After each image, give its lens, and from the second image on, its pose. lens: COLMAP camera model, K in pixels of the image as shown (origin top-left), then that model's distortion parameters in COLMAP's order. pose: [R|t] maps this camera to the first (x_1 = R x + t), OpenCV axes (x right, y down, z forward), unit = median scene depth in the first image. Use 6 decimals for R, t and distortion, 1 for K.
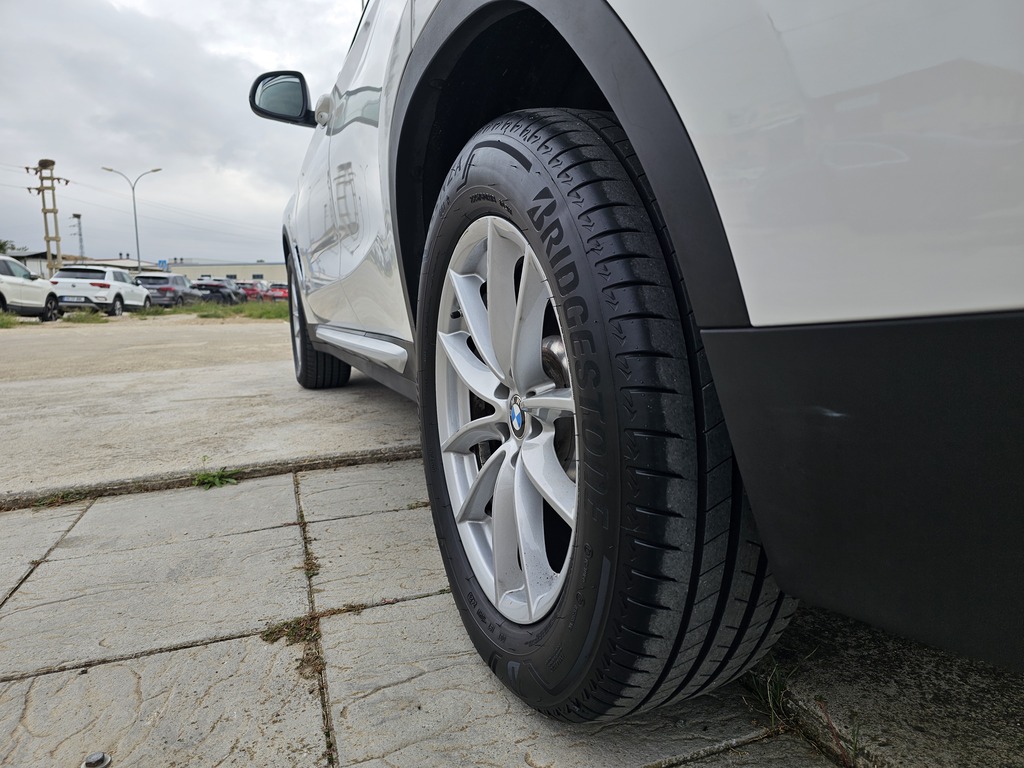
lens RADIAL K [[687.7, 0, 524.7], [0, 687.7, 403.4], [0, 0, 1]] dist [0.049276, -0.035482]
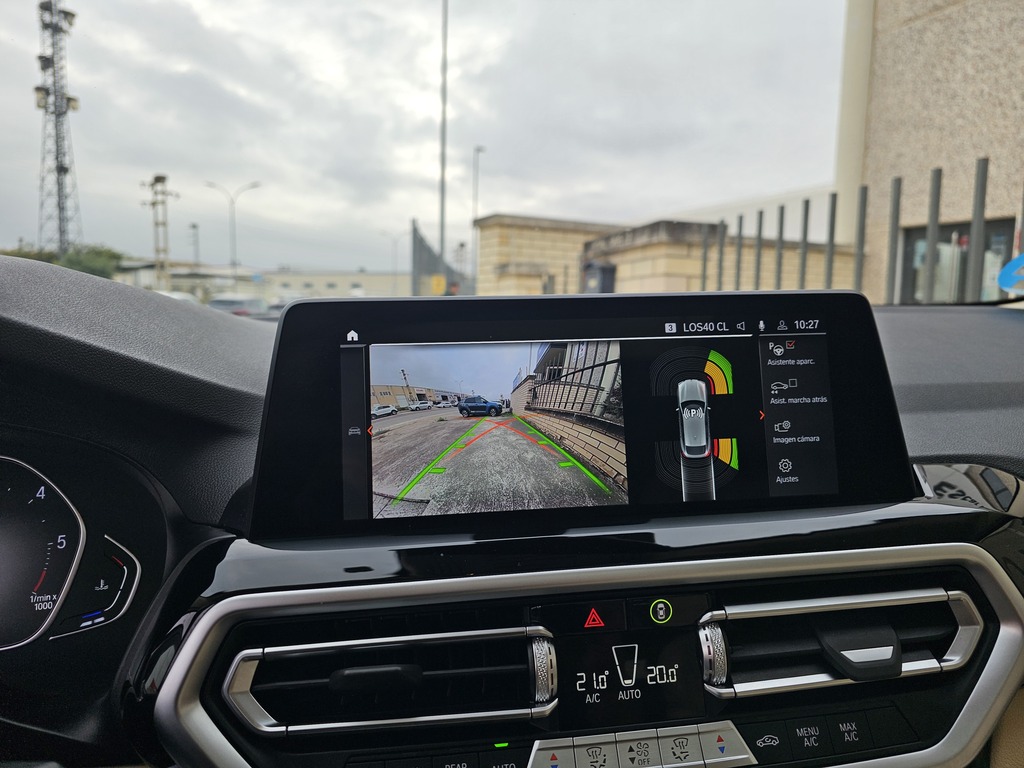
lens RADIAL K [[687.7, 0, 525.5], [0, 687.7, 389.5], [0, 0, 1]] dist [0.049276, -0.035482]
pose [[0.990998, 0.031694, -0.130071, 0.053848], [-0.035124, 0.999091, -0.024158, -0.566951], [0.129187, 0.028509, 0.991210, 1.201476]]
